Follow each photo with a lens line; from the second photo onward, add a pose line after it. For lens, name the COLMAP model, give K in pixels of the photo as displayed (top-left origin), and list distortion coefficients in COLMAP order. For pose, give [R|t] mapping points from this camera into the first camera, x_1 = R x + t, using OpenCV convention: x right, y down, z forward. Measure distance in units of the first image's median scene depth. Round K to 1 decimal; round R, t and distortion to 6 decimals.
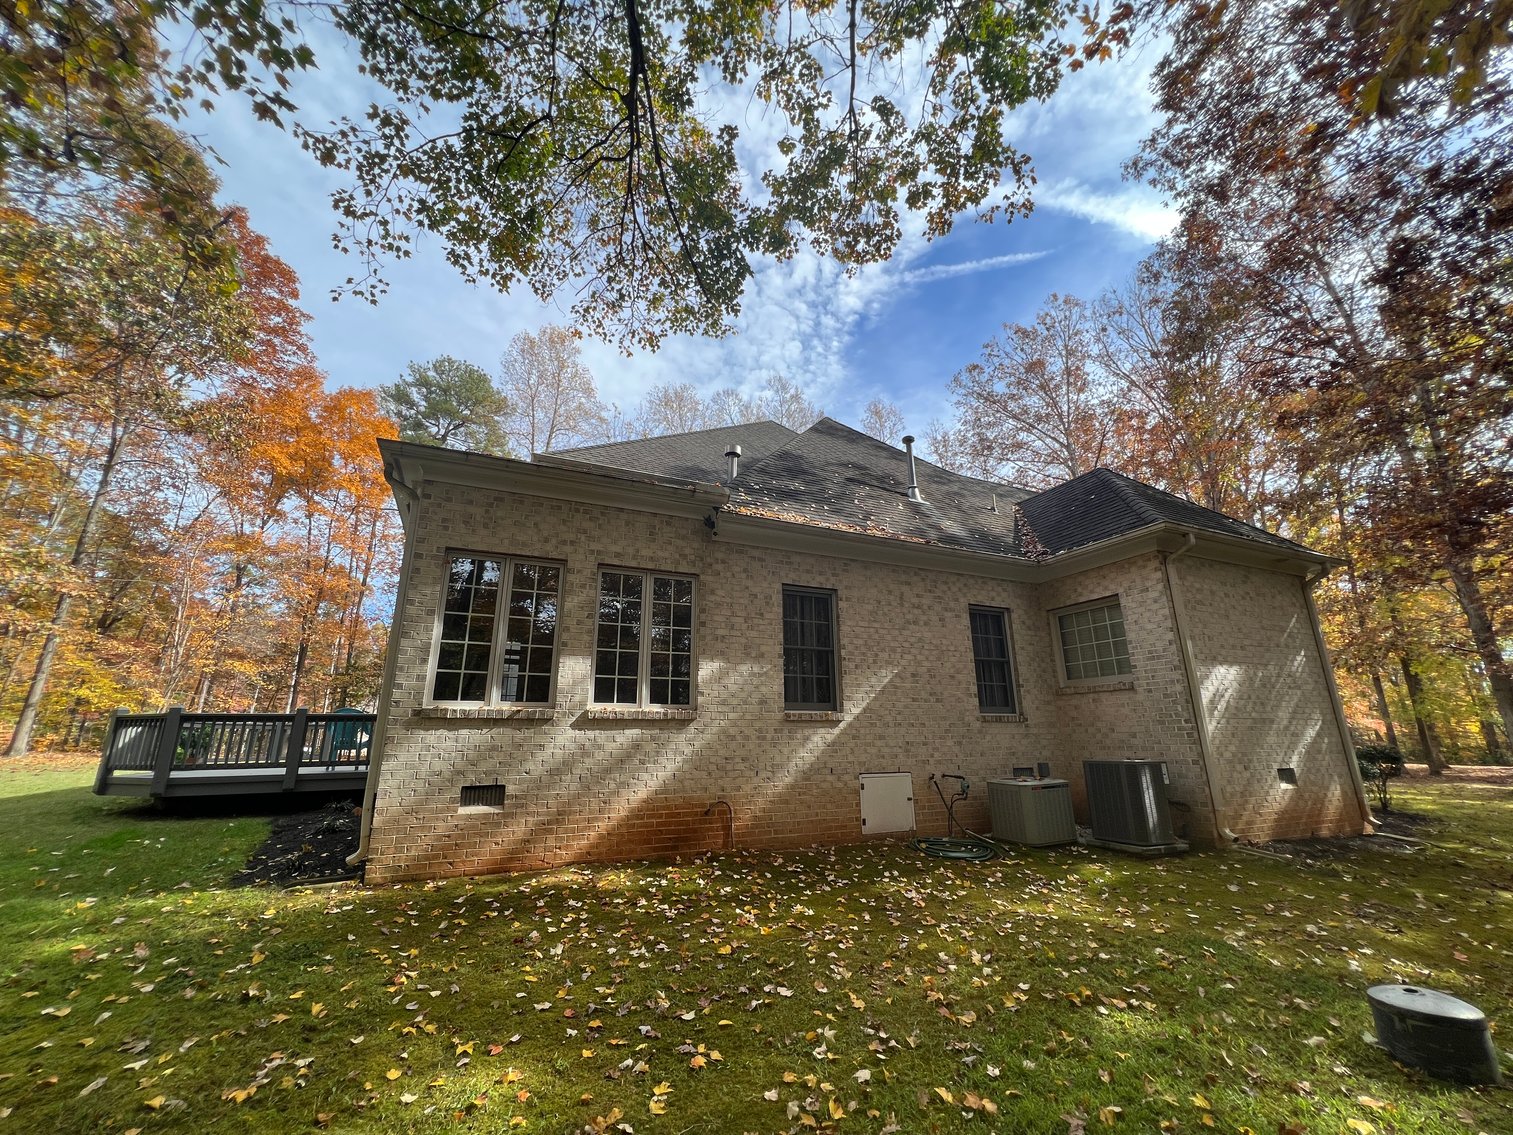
lens RADIAL K [[608.8, 0, 753.1], [0, 608.8, 563.3], [0, 0, 1]] dist [0.002344, -0.000487]
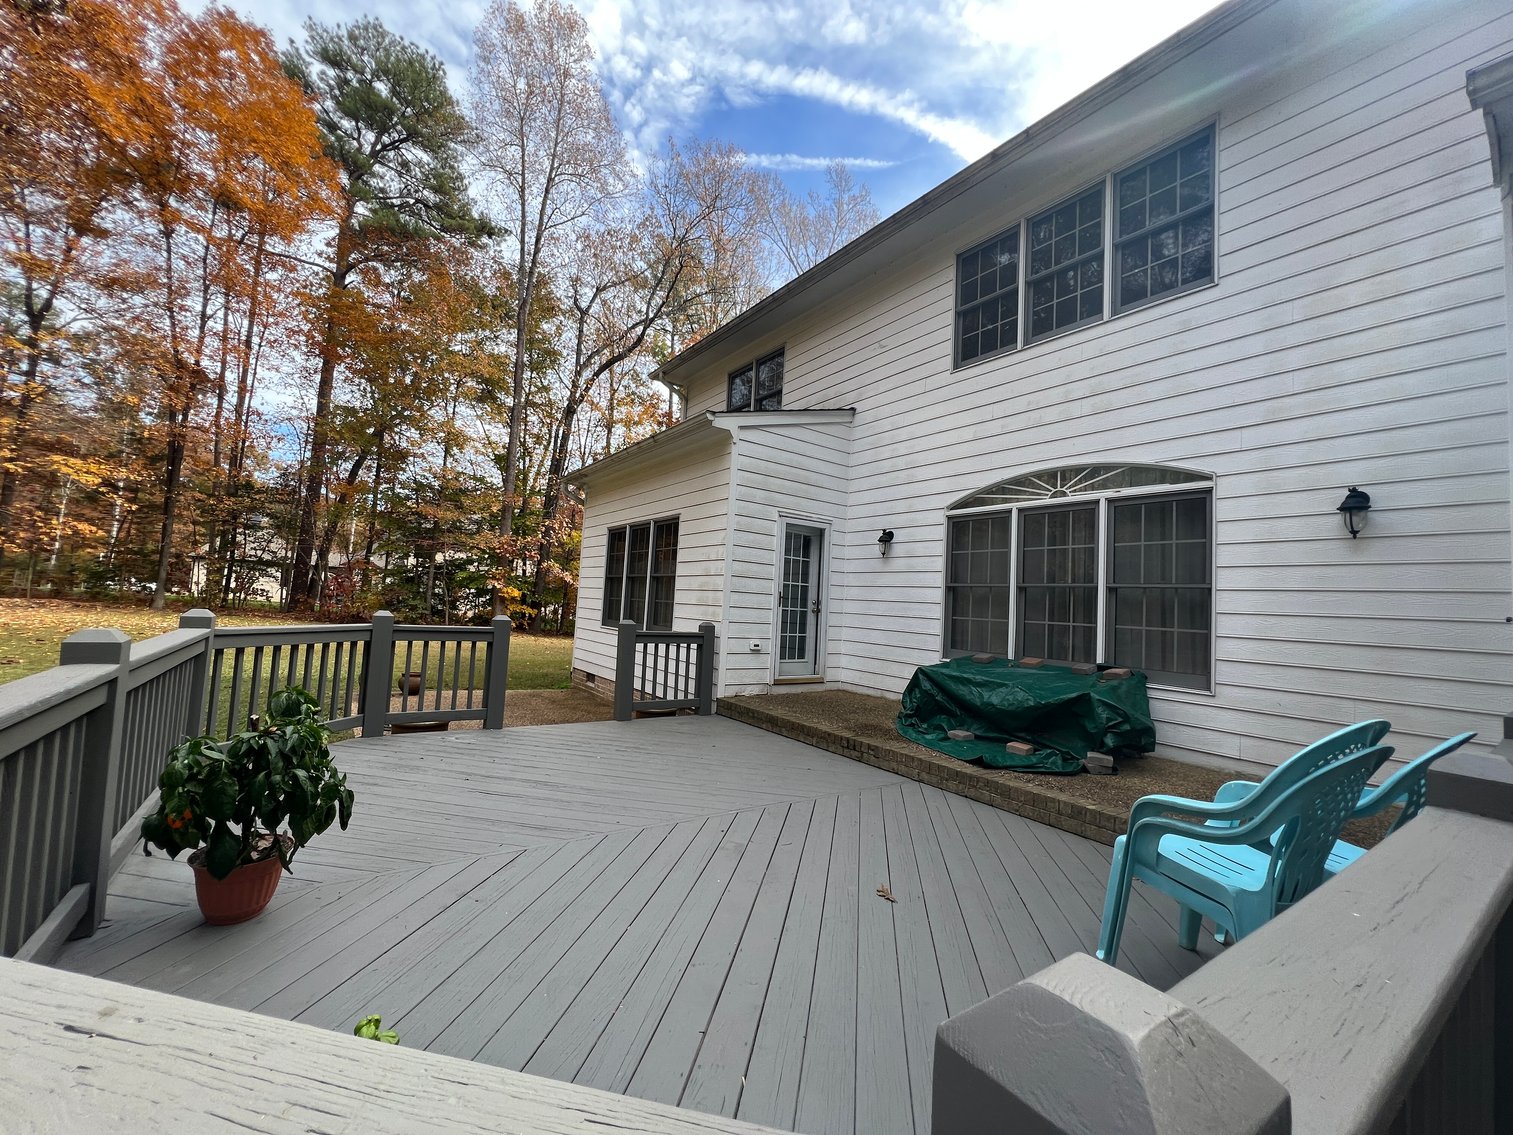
lens RADIAL K [[608.8, 0, 754.9], [0, 608.8, 567.4], [0, 0, 1]] dist [0.002344, -0.000487]
pose [[0.979429, 0.077256, 0.186415, -1.175406], [-0.117014, 0.970071, 0.212768, 0.239251], [-0.164398, -0.230204, 0.959155, 1.168052]]
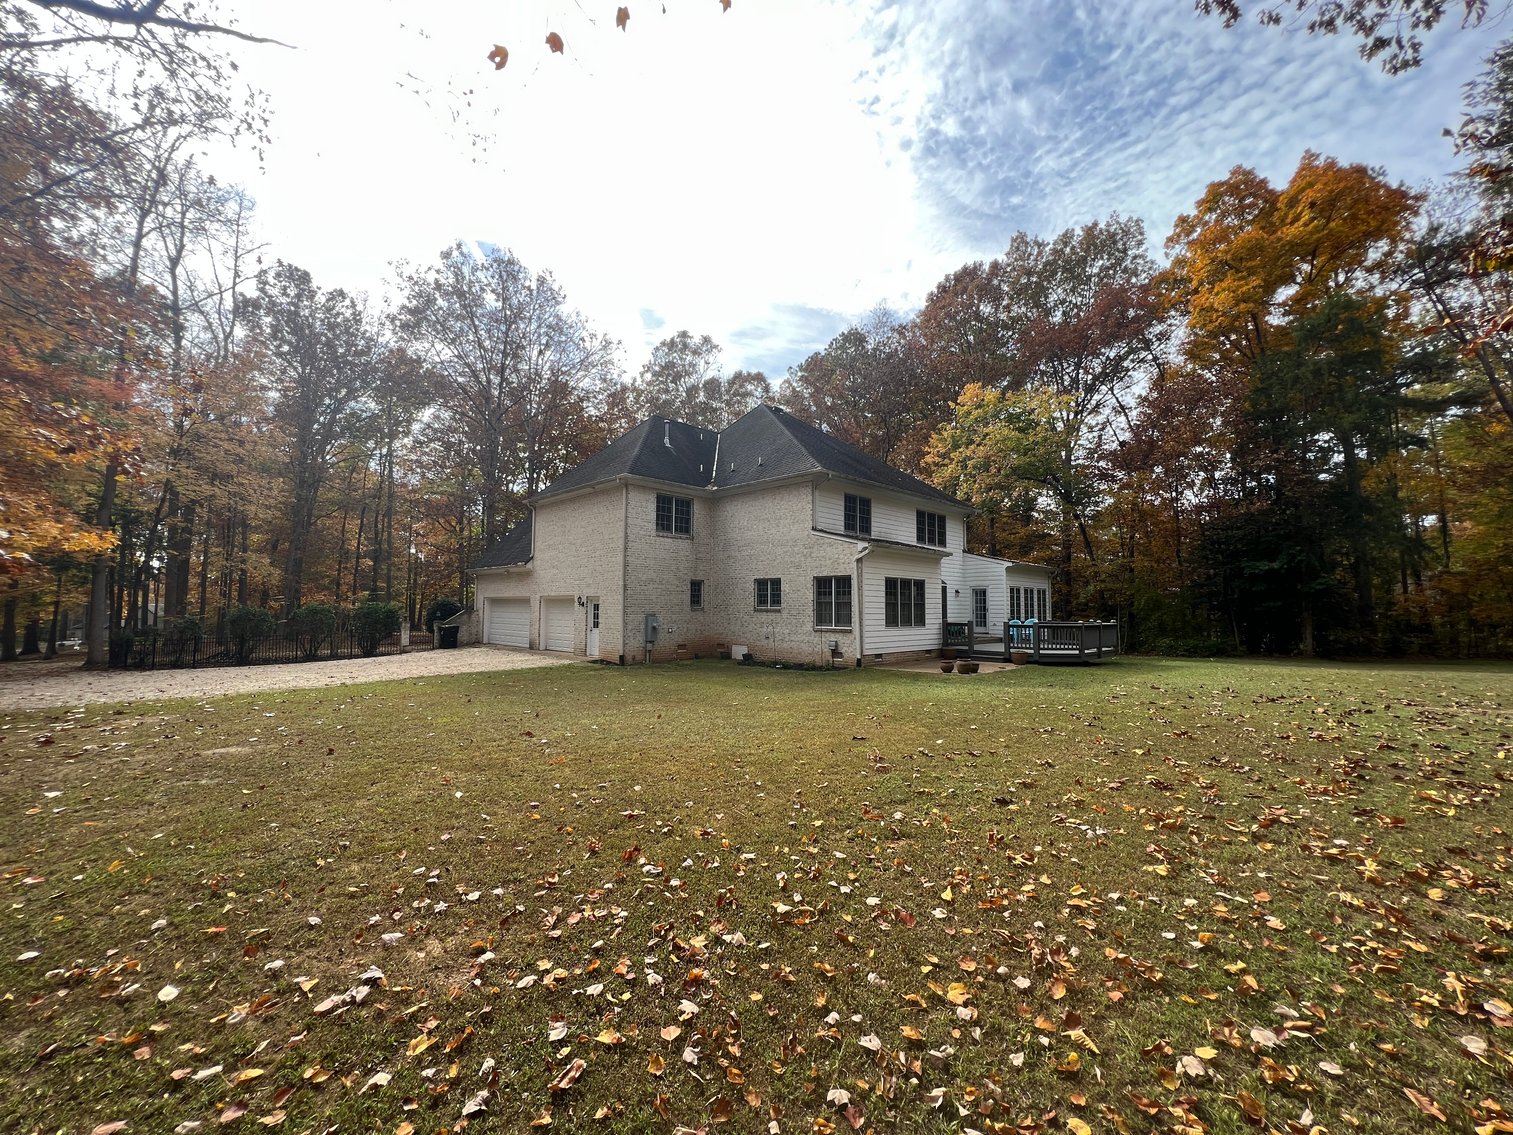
lens RADIAL K [[608.8, 0, 762.9], [0, 608.8, 560.1], [0, 0, 1]] dist [0.002344, -0.000487]
pose [[-0.363436, 0.085294, 0.927707, -3.438241], [-0.262042, 0.946237, -0.189654, 1.028111], [-0.894007, -0.312025, -0.321546, 3.811705]]
